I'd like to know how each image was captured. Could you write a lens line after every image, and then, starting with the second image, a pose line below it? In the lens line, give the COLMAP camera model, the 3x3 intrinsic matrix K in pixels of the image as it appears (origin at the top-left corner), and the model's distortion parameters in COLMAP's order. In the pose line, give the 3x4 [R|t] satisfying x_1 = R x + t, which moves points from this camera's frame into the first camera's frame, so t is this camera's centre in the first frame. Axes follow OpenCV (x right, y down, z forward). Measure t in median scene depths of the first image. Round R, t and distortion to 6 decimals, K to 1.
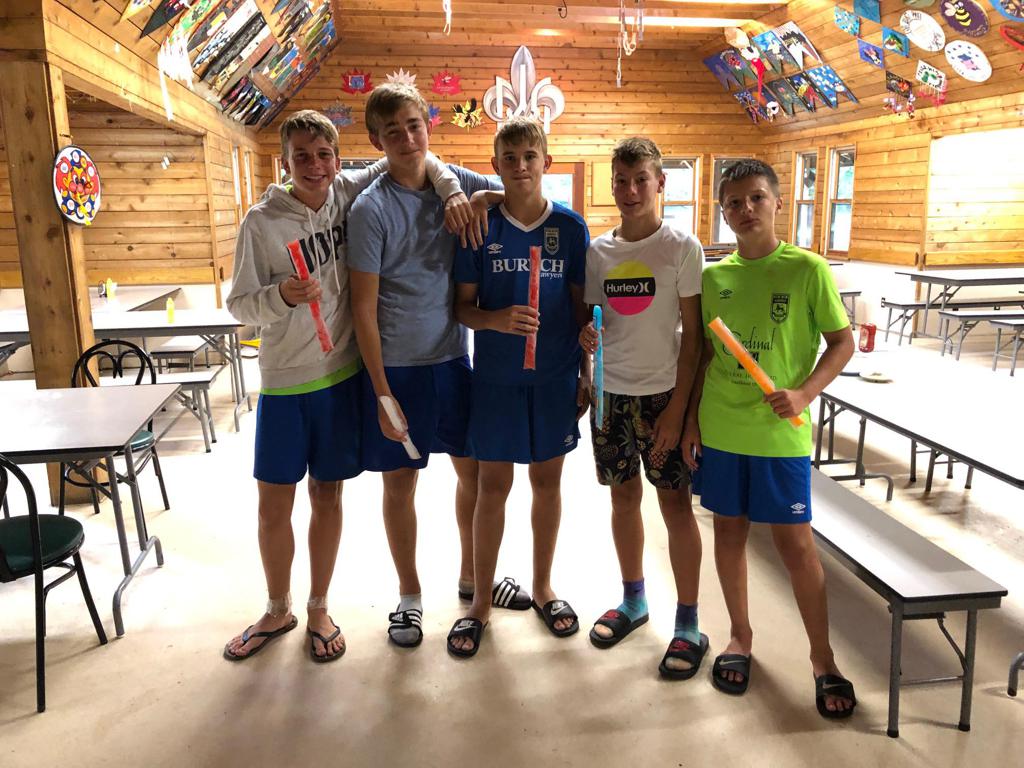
lens RADIAL K [[824.5, 0, 506.6], [0, 824.5, 380.7], [0, 0, 1]] dist [-0.005901, -0.004630]
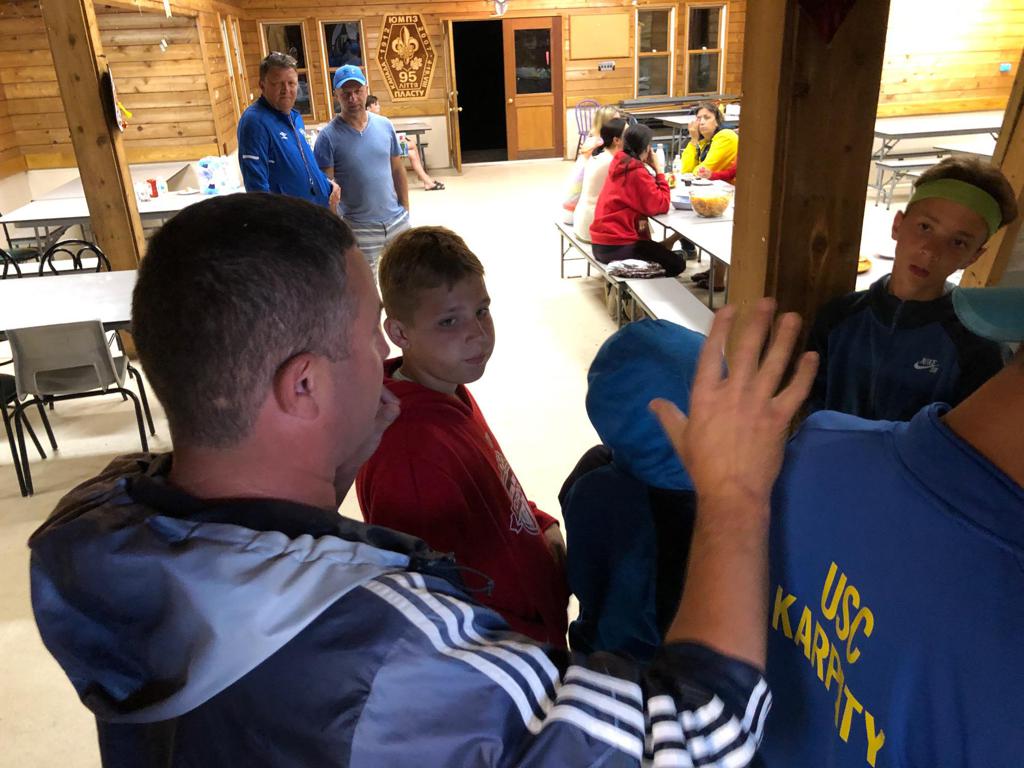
lens RADIAL K [[824.5, 0, 518.5], [0, 824.5, 382.2], [0, 0, 1]] dist [-0.005901, -0.004630]
pose [[0.999373, -0.033455, 0.011620, 0.022254], [0.030687, 0.981801, 0.187418, -0.019039], [-0.017679, -0.186944, 0.982211, -0.146651]]
